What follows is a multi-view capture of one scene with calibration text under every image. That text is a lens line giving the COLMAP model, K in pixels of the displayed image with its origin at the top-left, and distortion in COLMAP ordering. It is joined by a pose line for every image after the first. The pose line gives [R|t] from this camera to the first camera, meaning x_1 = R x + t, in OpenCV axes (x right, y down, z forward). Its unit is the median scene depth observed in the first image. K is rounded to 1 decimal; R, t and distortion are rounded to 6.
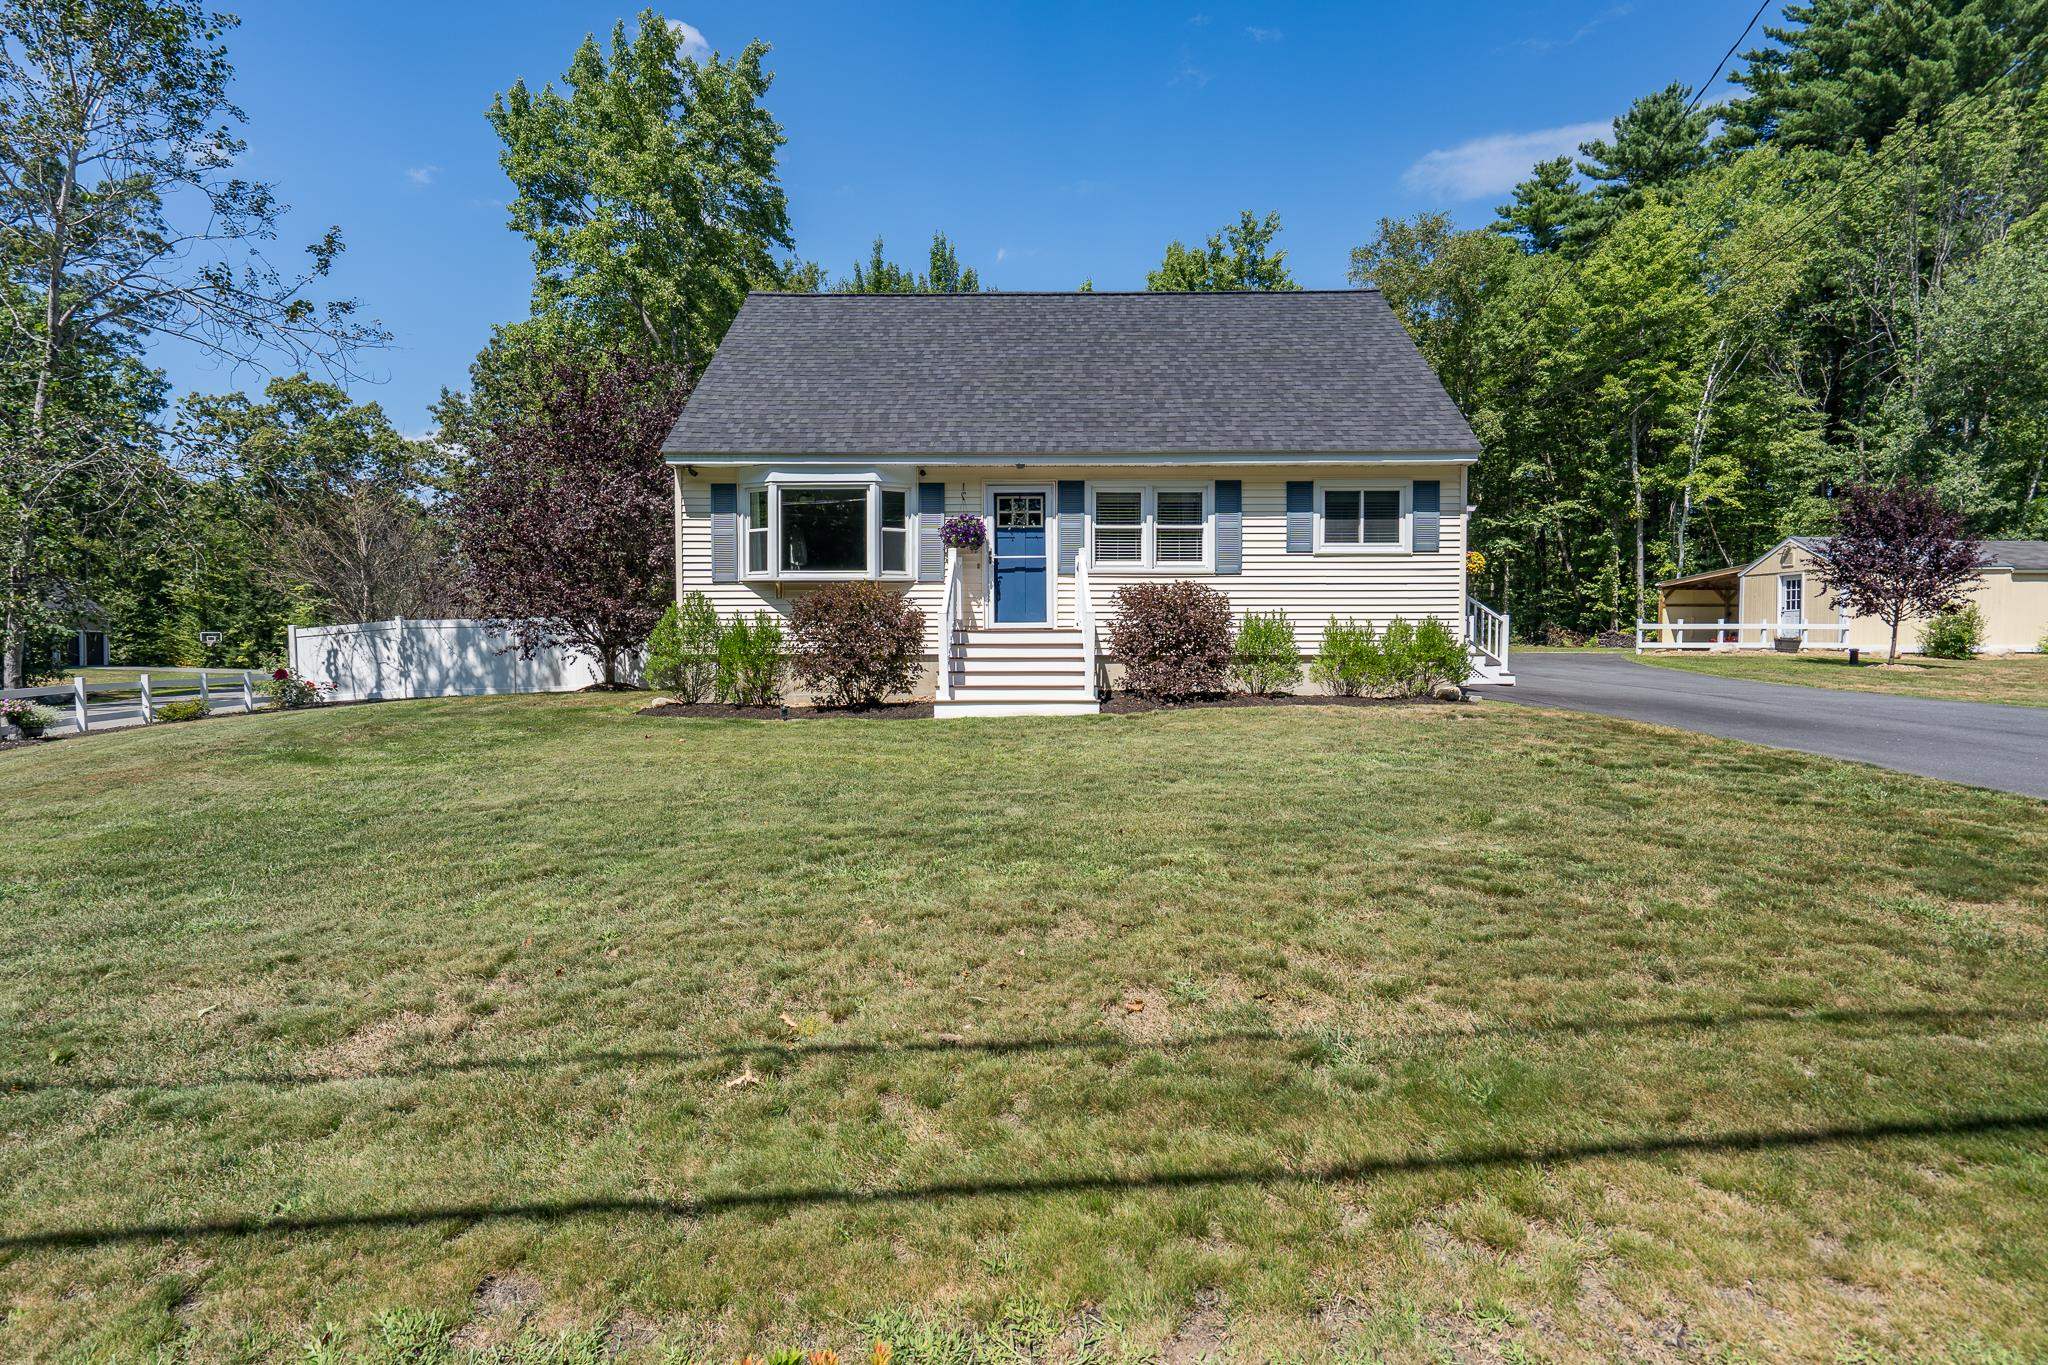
lens RADIAL K [[988.1, 0, 1018.2], [0, 988.1, 683.0], [0, 0, 1]] dist [-0.004993, 0.000269]
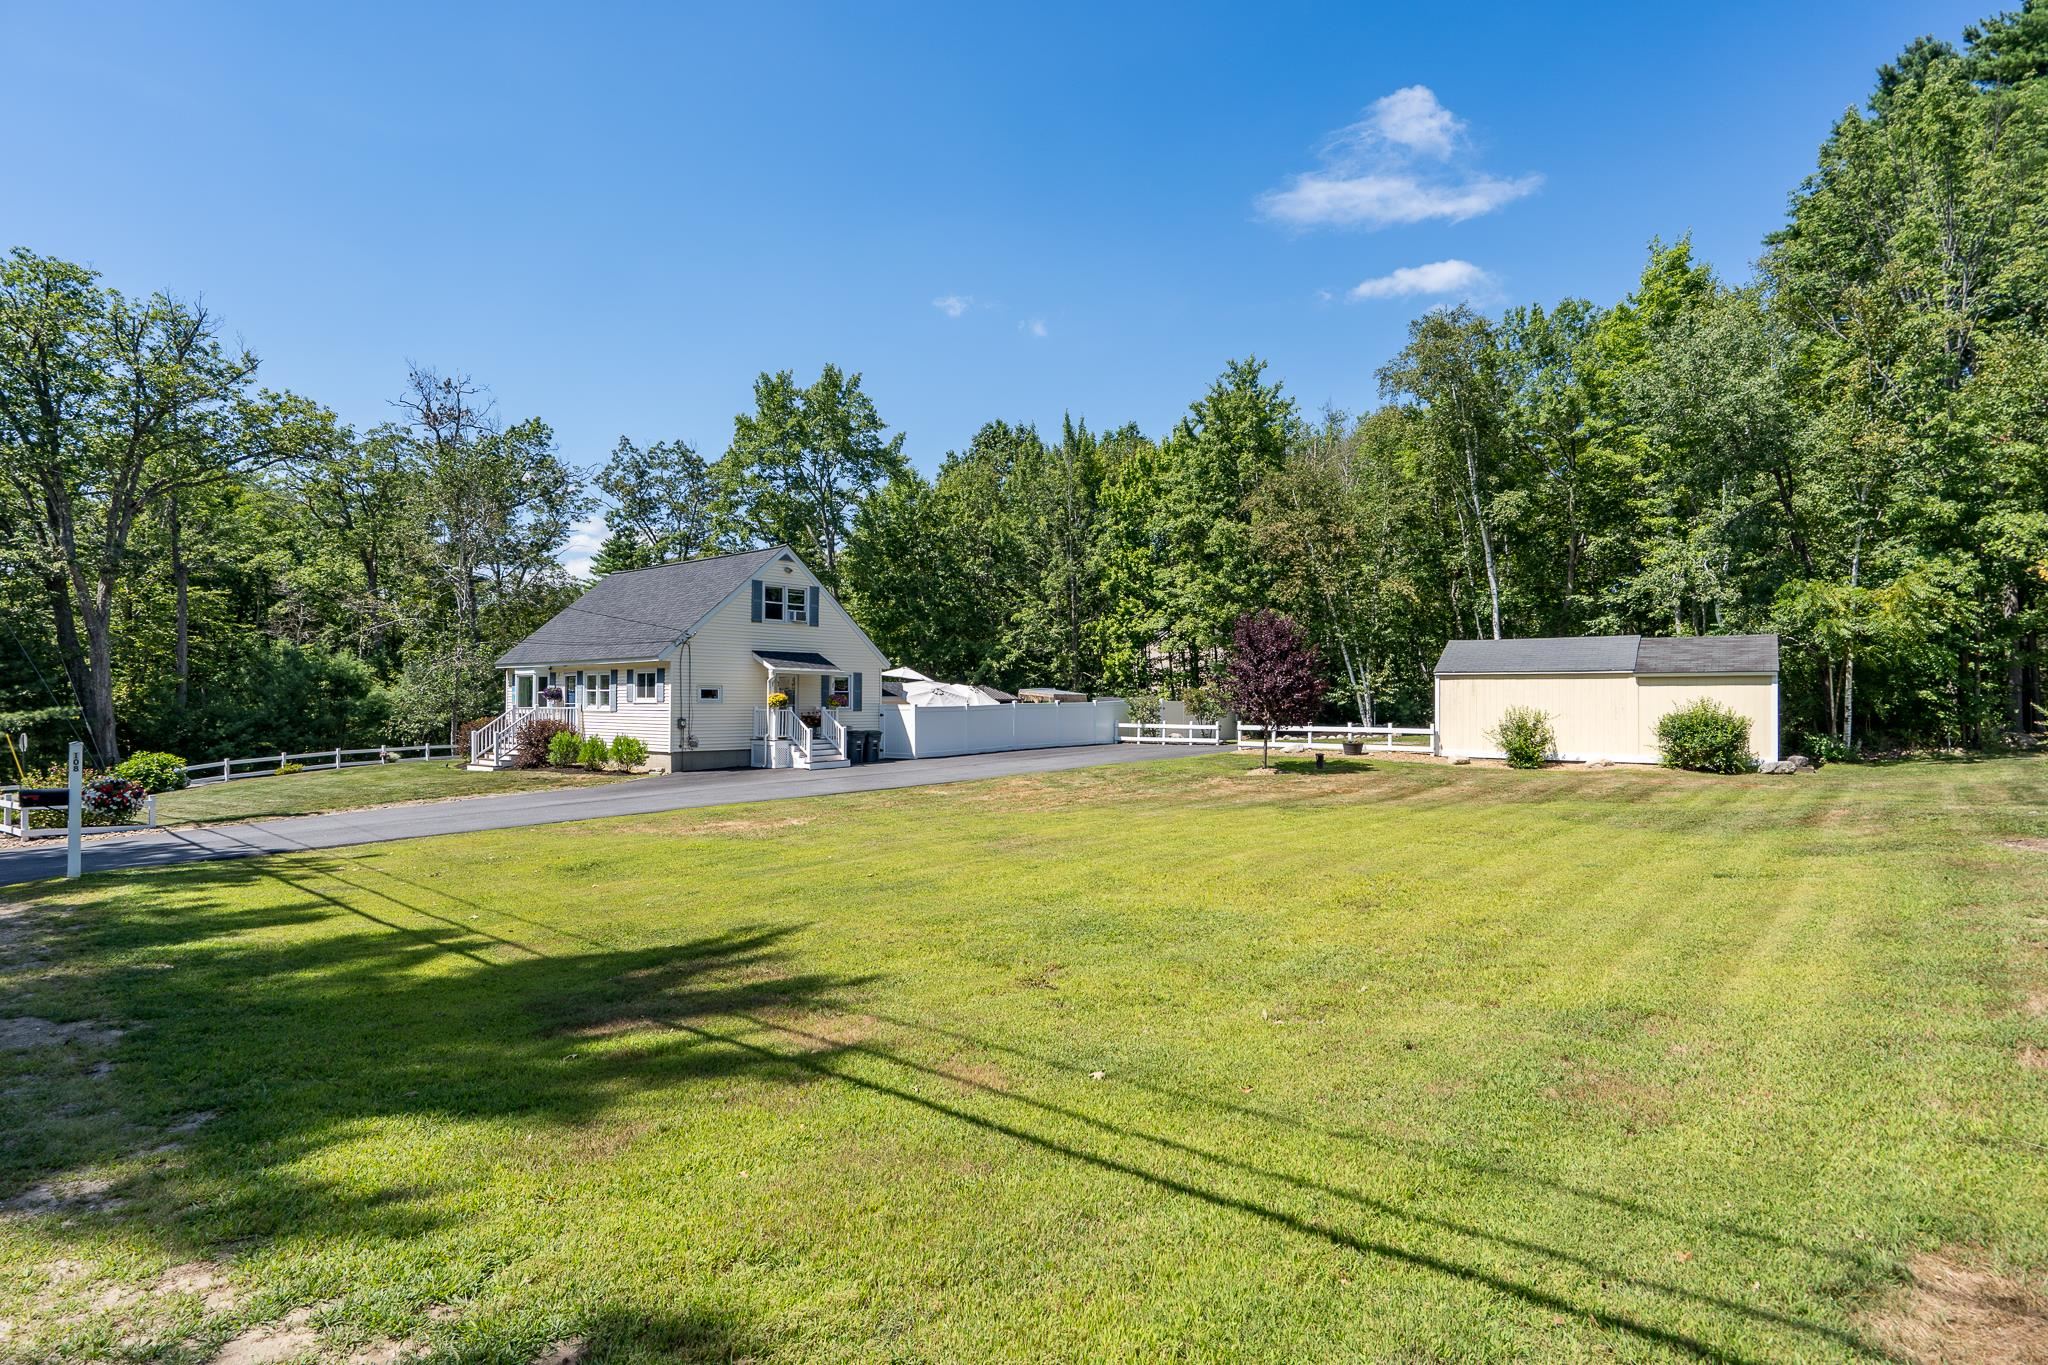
lens RADIAL K [[988.1, 0, 1021.6], [0, 988.1, 689.8], [0, 0, 1]] dist [-0.004993, 0.000269]
pose [[0.774995, -0.005223, -0.631946, 1.438420], [-0.025934, 0.998861, -0.040061, -0.058672], [0.631435, 0.047436, 0.773977, -0.083247]]
